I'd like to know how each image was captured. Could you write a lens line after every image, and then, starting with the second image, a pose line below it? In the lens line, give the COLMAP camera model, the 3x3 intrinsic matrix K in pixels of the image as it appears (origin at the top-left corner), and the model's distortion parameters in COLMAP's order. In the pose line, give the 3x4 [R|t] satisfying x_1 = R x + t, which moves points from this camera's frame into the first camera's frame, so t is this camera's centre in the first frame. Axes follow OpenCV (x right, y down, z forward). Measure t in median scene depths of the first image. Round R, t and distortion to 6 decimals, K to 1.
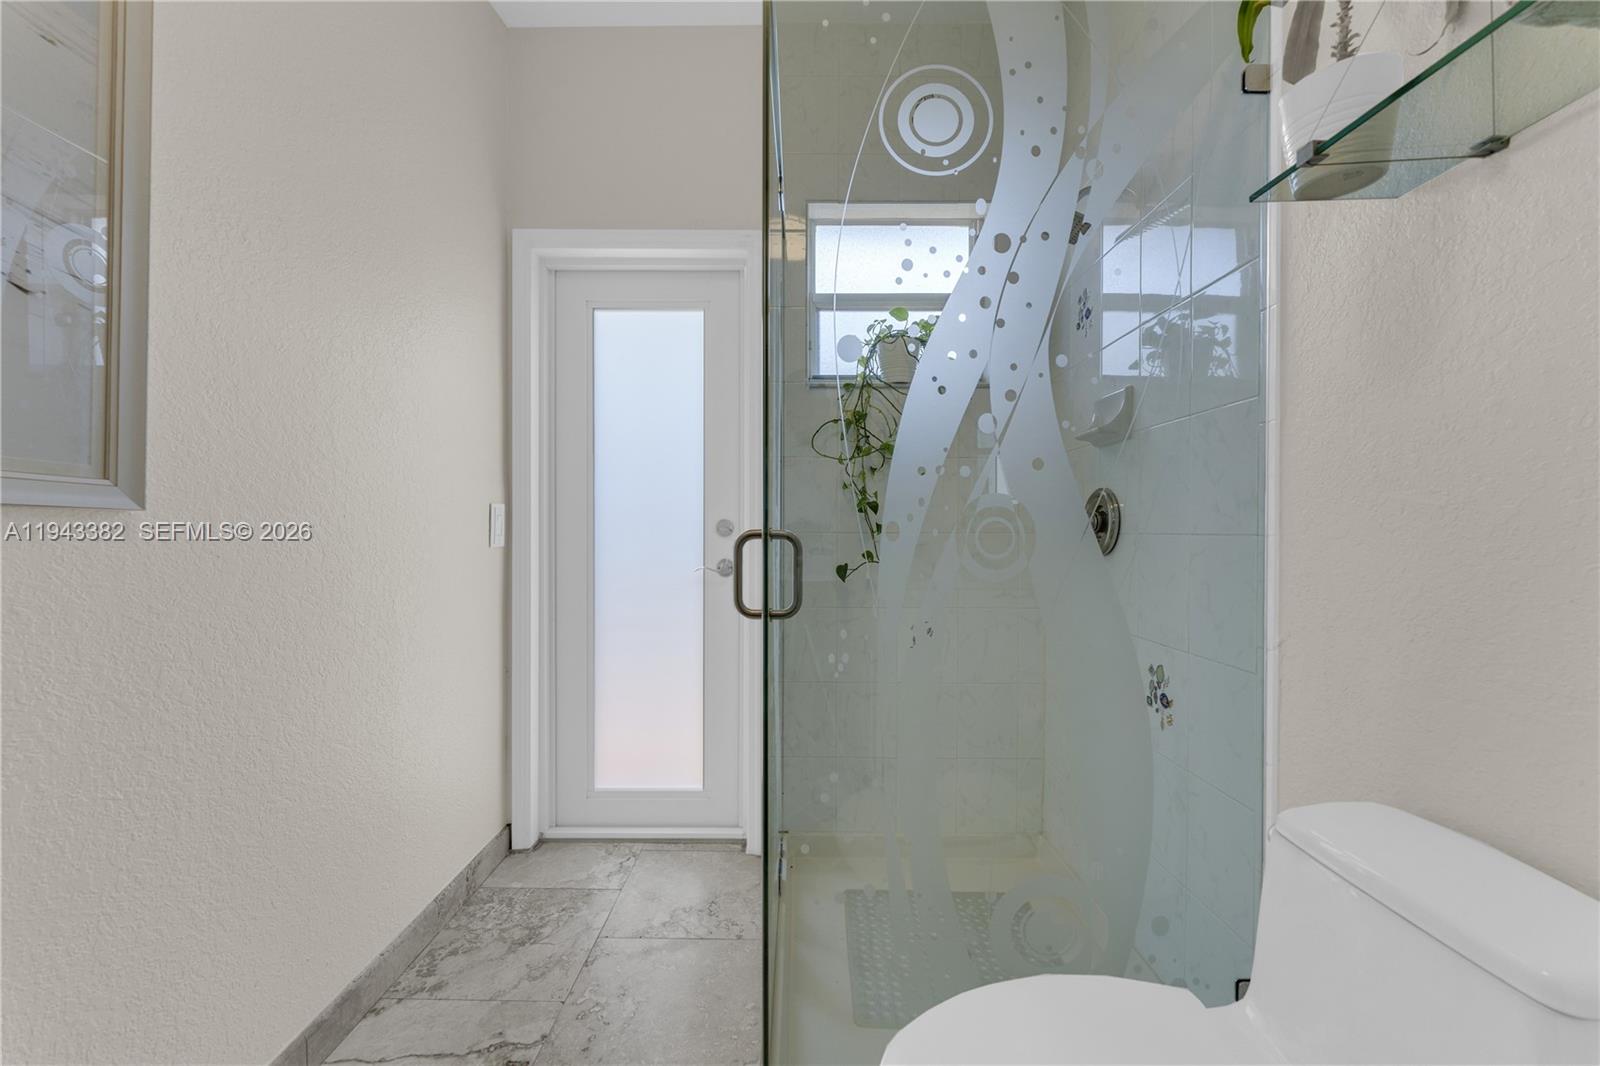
lens RADIAL K [[649.7, 0, 791.6], [0, 649.7, 535.9], [0, 0, 1]] dist [0.002735, -0.001406]
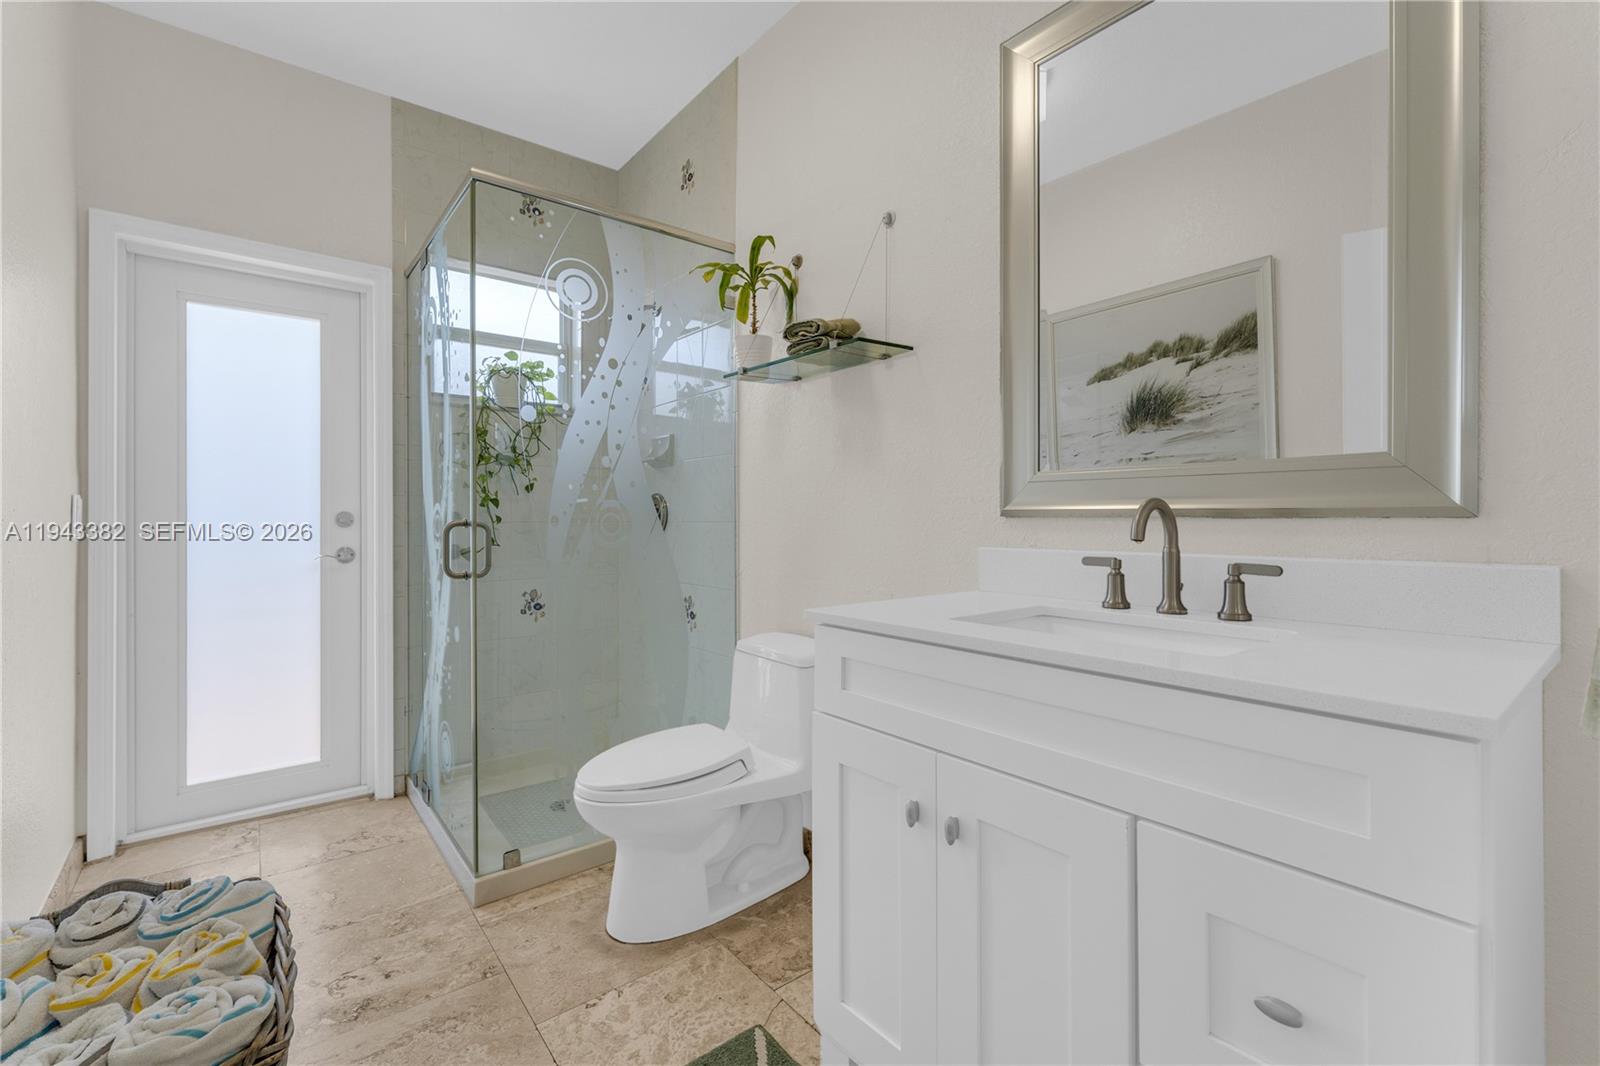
lens RADIAL K [[660.3, 0, 799.2], [0, 660.3, 525.1], [0, 0, 1]] dist [0.001550, -0.000036]
pose [[0.770341, -0.011294, 0.637532, -0.239872], [0.010376, 0.999933, 0.005176, 0.000474], [-0.637548, 0.002628, 0.770406, -0.396507]]
